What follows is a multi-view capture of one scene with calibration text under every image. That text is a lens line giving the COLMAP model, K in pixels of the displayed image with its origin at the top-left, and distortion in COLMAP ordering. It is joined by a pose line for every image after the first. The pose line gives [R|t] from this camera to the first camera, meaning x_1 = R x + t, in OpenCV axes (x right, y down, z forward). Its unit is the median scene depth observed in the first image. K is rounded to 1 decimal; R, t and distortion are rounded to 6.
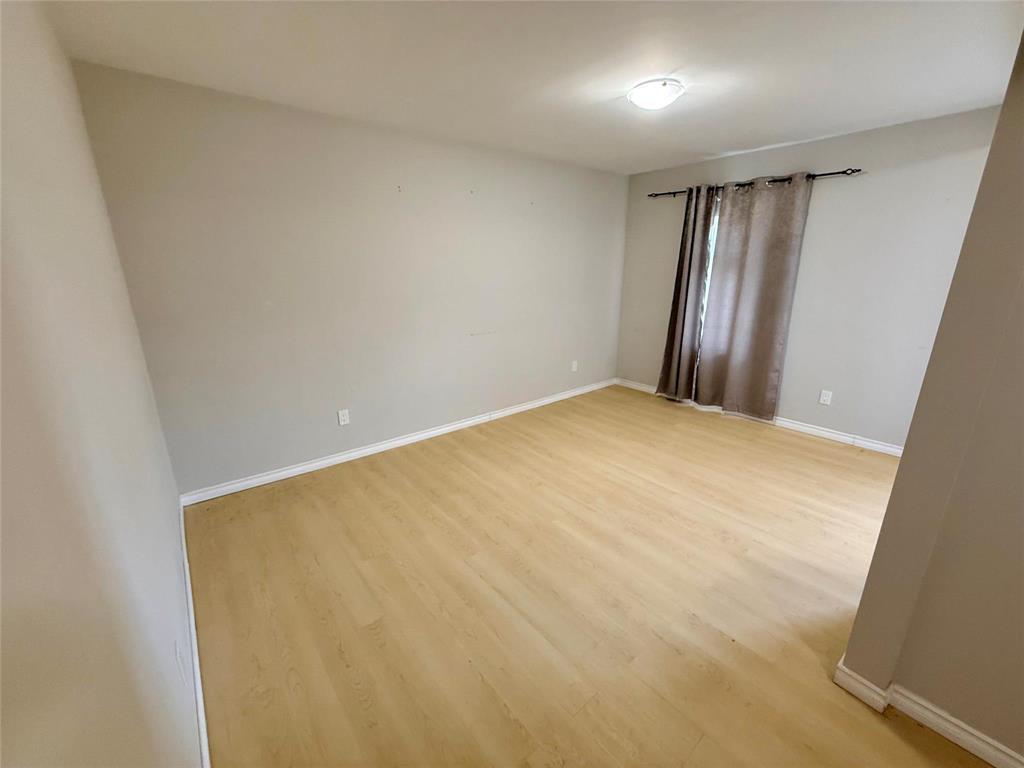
lens RADIAL K [[408.5, 0, 506.8], [0, 408.5, 384.1], [0, 0, 1]] dist [0.001010, 0.000368]
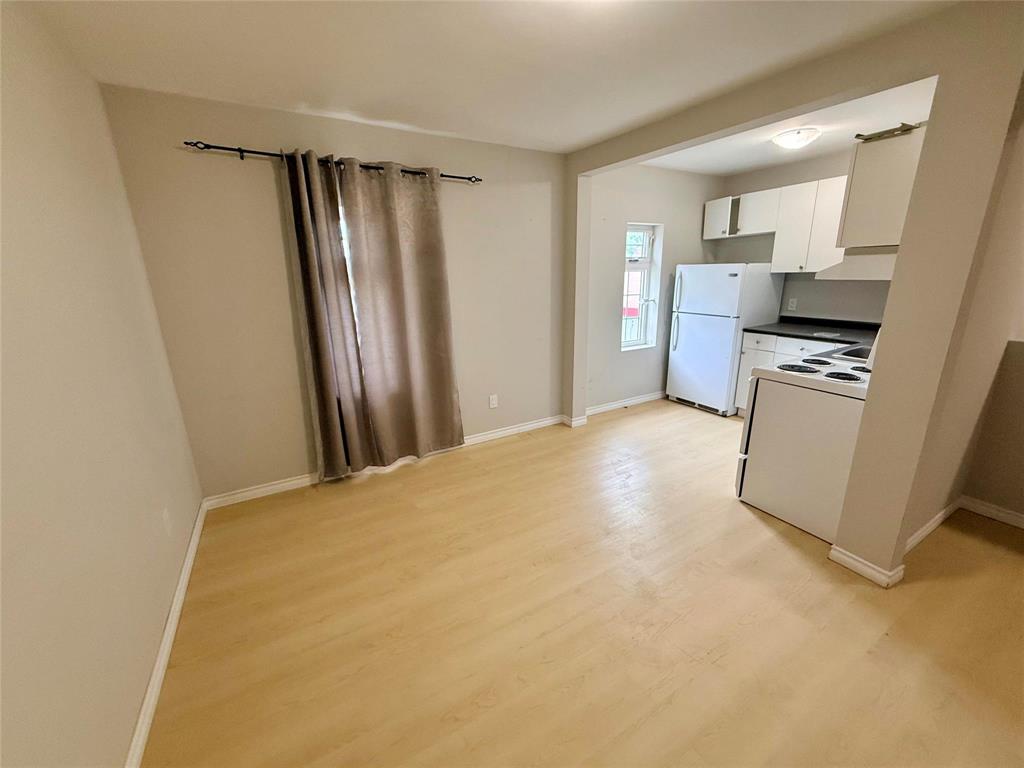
lens RADIAL K [[408.5, 0, 508.9], [0, 408.5, 387.0], [0, 0, 1]] dist [0.001010, 0.000368]
pose [[0.153455, -0.268964, 0.950847, -0.172844], [0.298345, 0.929950, 0.214903, -0.196587], [-0.942041, 0.250703, 0.222949, 0.671989]]
